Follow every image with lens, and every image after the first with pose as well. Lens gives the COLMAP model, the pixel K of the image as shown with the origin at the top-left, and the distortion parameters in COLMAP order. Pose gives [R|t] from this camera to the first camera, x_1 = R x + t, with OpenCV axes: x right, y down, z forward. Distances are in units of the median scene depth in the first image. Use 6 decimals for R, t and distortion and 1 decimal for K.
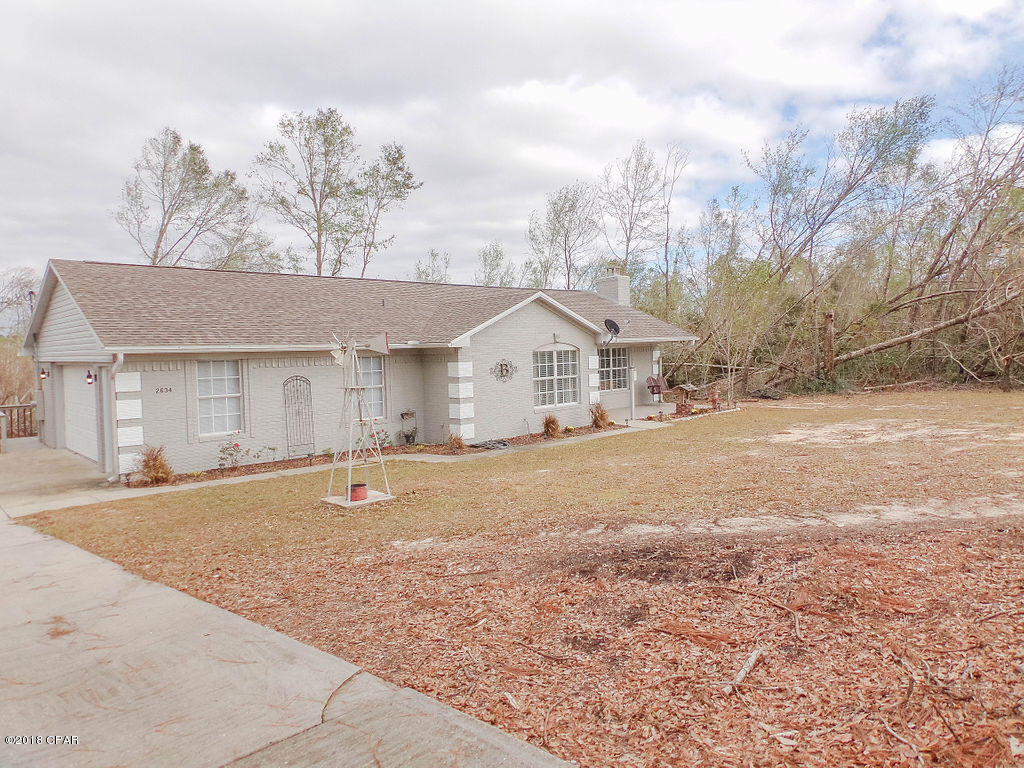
lens RADIAL K [[701.0, 0, 512.0], [0, 701.0, 384.0], [0, 0, 1]] dist [0.088854, -0.000309]
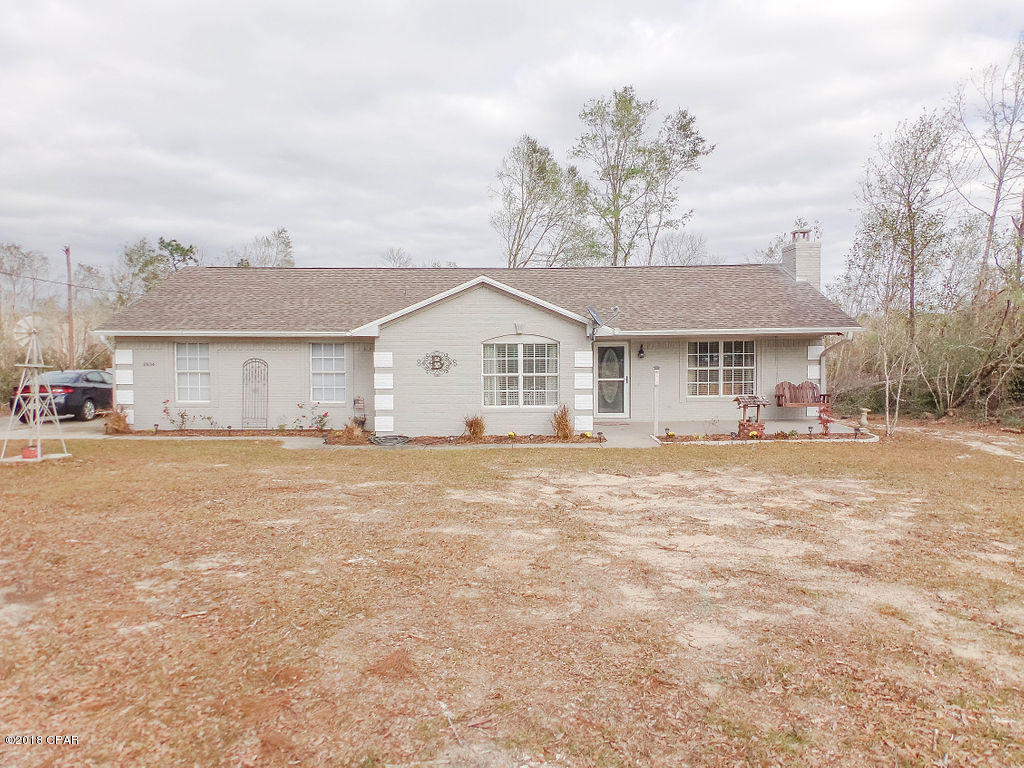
lens RADIAL K [[701.0, 0, 512.0], [0, 701.0, 384.0], [0, 0, 1]] dist [0.088854, -0.000309]
pose [[0.717614, 0.069440, -0.692970, 0.658694], [-0.050029, 0.997586, 0.048156, -0.038779], [0.694641, 0.000112, 0.719356, 0.374541]]
